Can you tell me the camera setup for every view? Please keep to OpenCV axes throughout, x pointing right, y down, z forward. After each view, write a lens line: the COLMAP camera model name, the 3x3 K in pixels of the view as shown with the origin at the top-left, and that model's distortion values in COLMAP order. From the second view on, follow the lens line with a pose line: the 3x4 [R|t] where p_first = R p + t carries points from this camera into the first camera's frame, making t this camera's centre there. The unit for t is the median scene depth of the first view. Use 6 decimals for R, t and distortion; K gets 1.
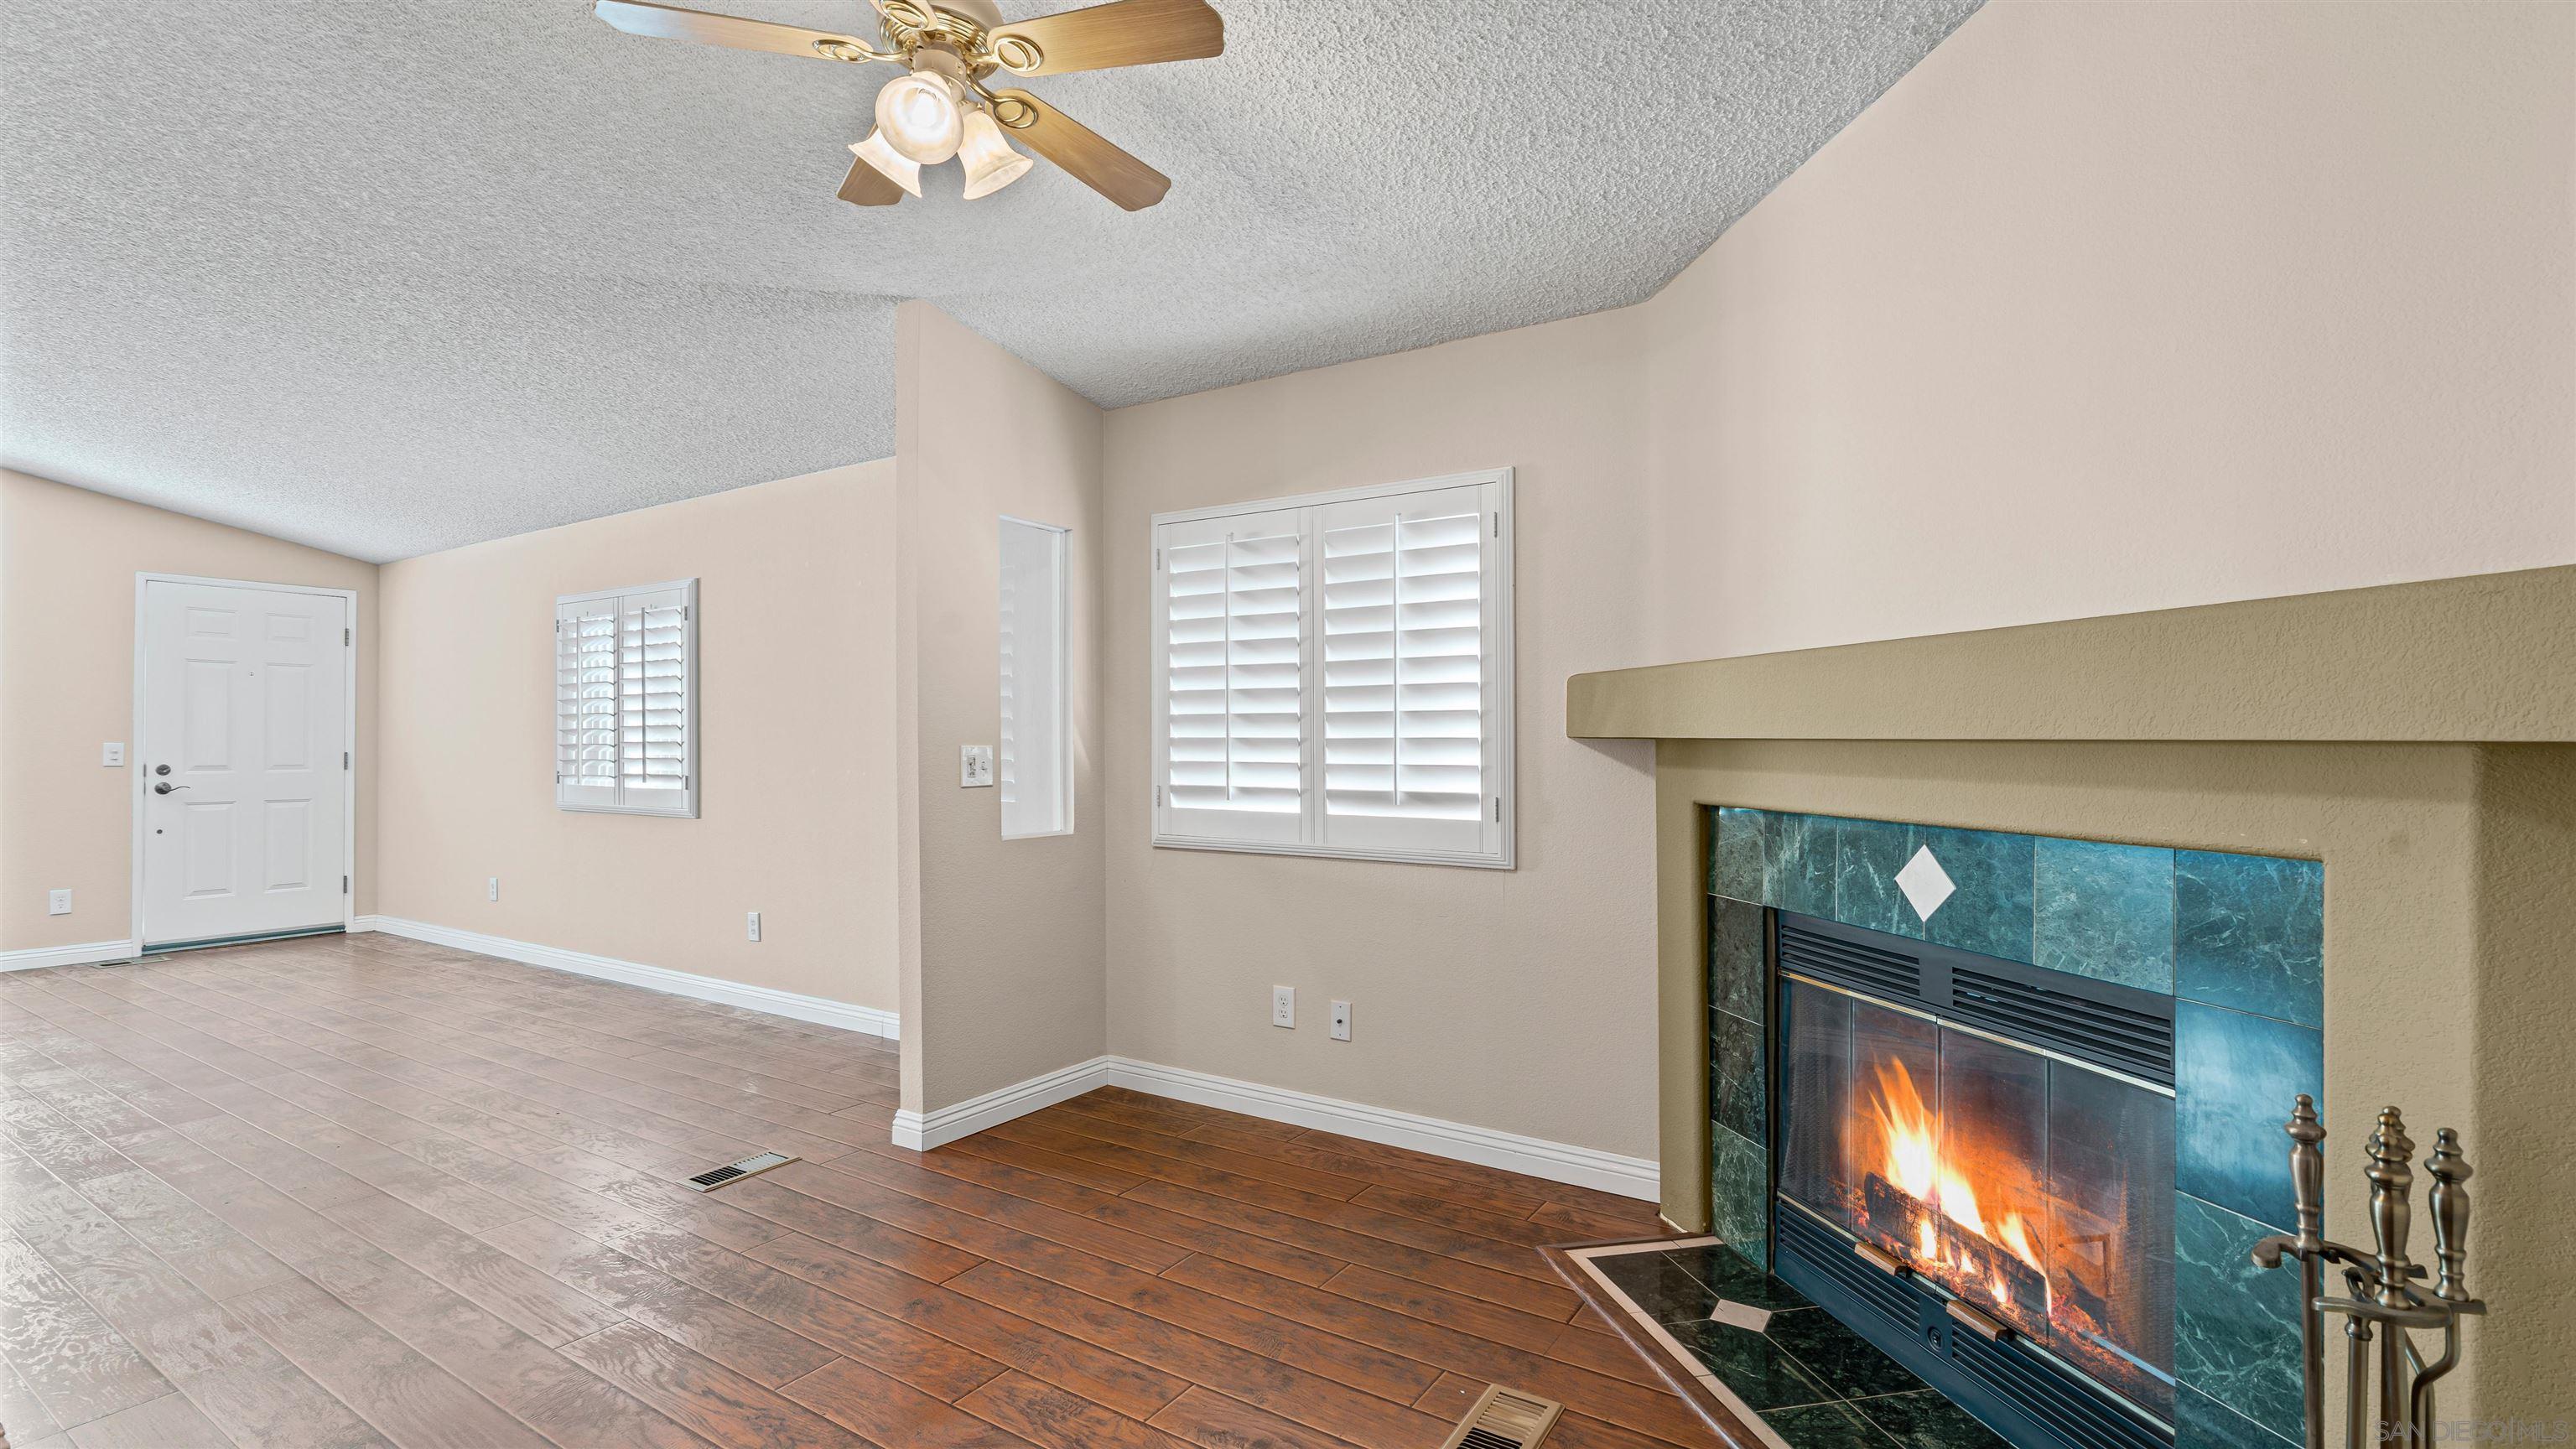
lens RADIAL K [[1162.5, 0, 1278.5], [0, 1162.5, 755.0], [0, 0, 1]] dist [-0.004698, 0.002340]
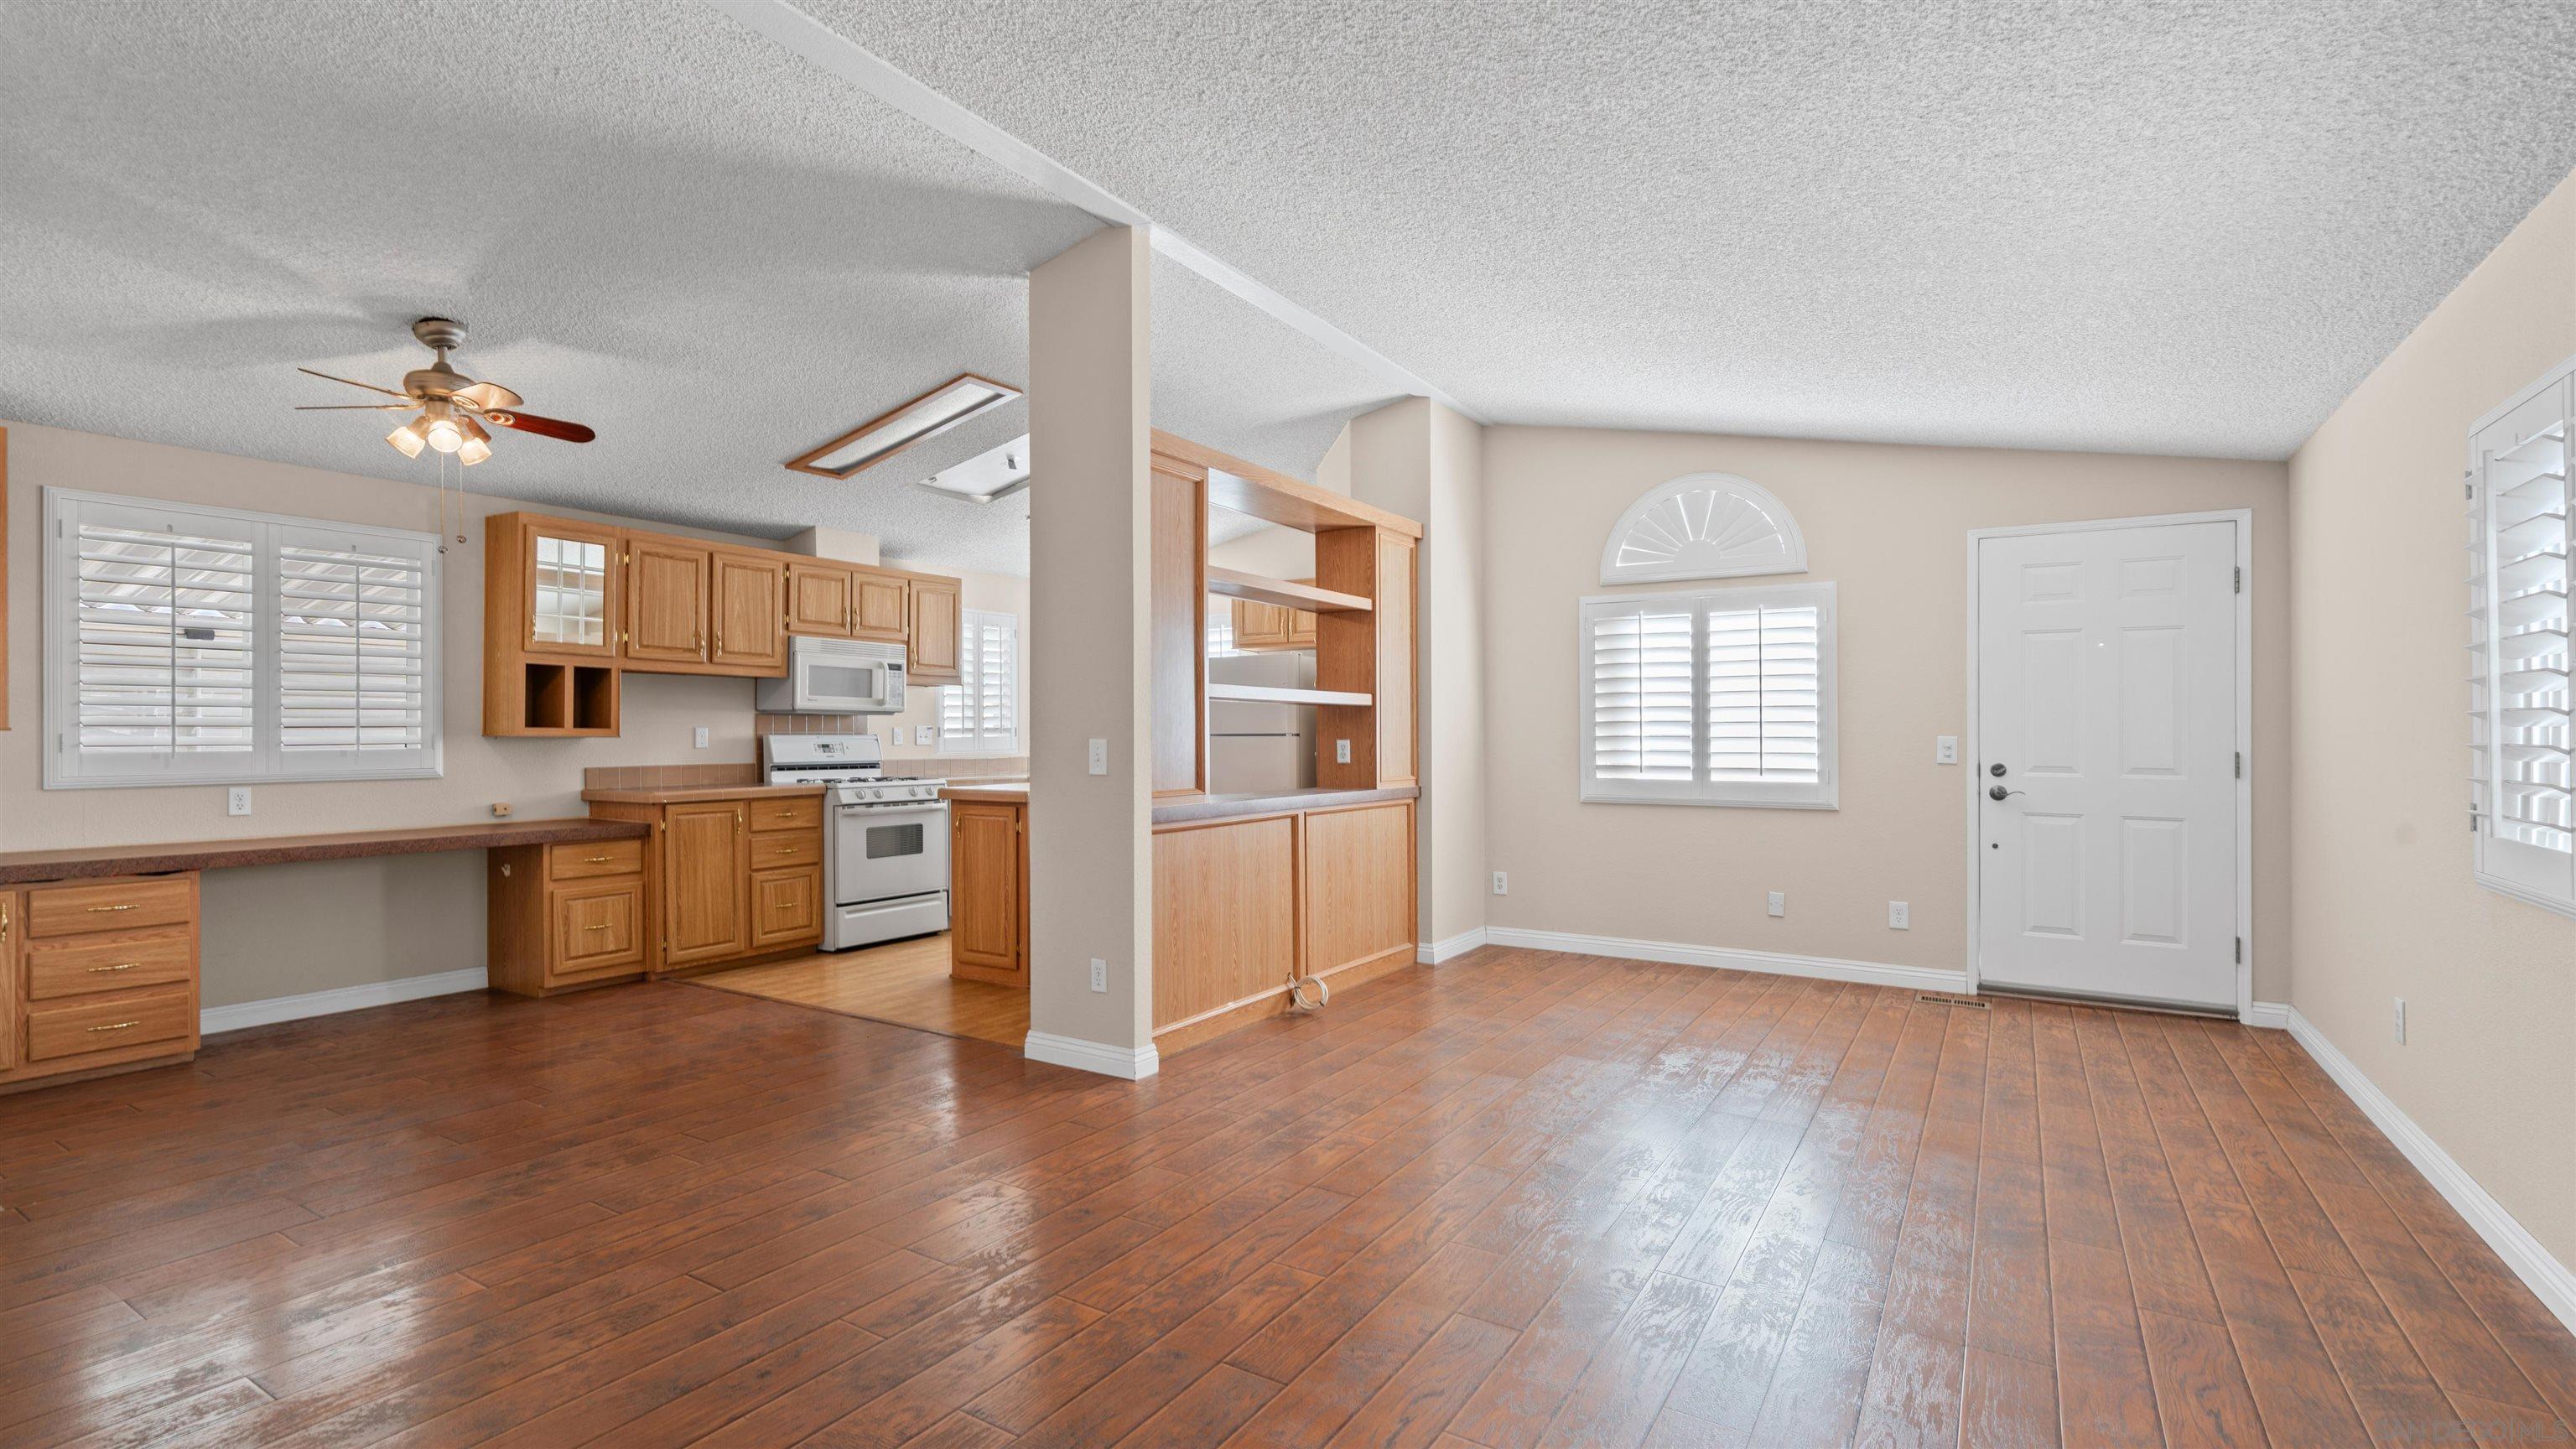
lens RADIAL K [[1162.5, 0, 1270.3], [0, 1162.5, 712.9], [0, 0, 1]] dist [-0.004698, 0.002340]
pose [[0.011171, -0.013038, -0.999853, -0.338934], [-0.016410, 0.999778, -0.013221, -0.017019], [0.999803, 0.016555, 0.010954, 1.035450]]
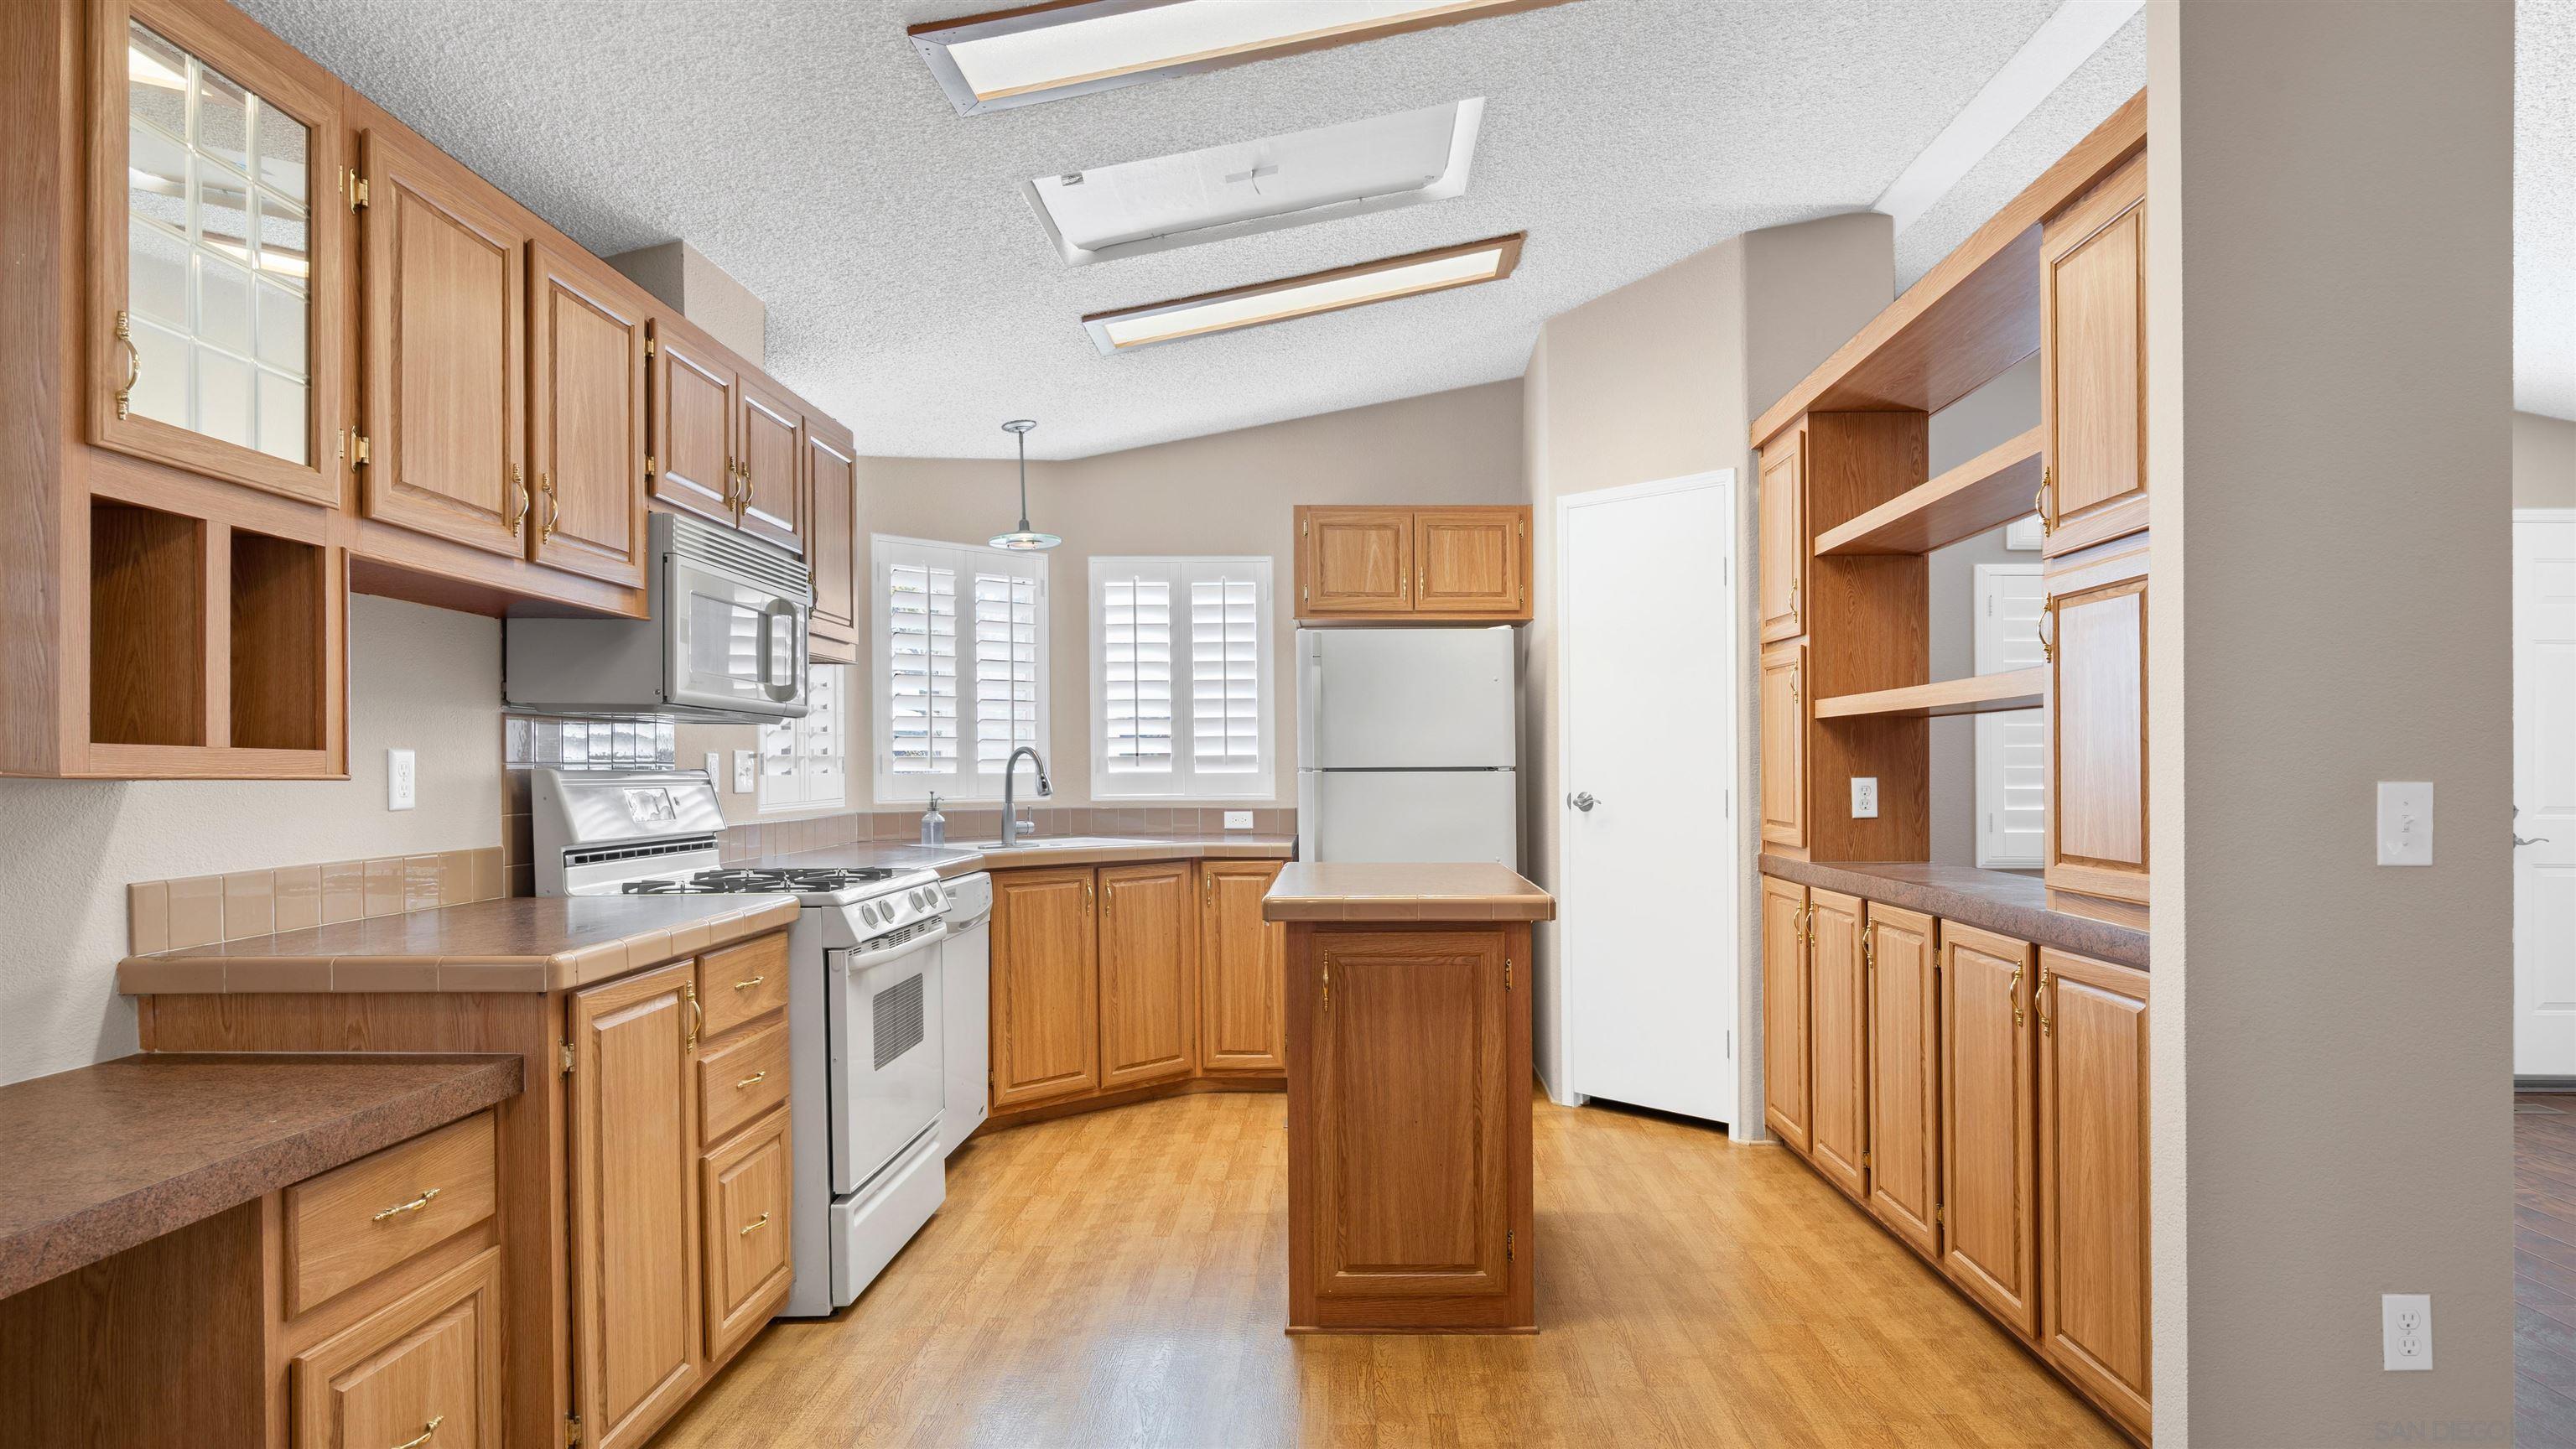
lens RADIAL K [[1420.4, 0, 1325.5], [0, 1420.4, 759.5], [0, 0, 1]] dist [-0.000598, -0.001046]
pose [[0.545268, 0.000179, -0.838261, -1.405939], [-0.015927, 0.999822, -0.010147, 0.005056], [0.838110, 0.018883, 0.545174, 0.010140]]
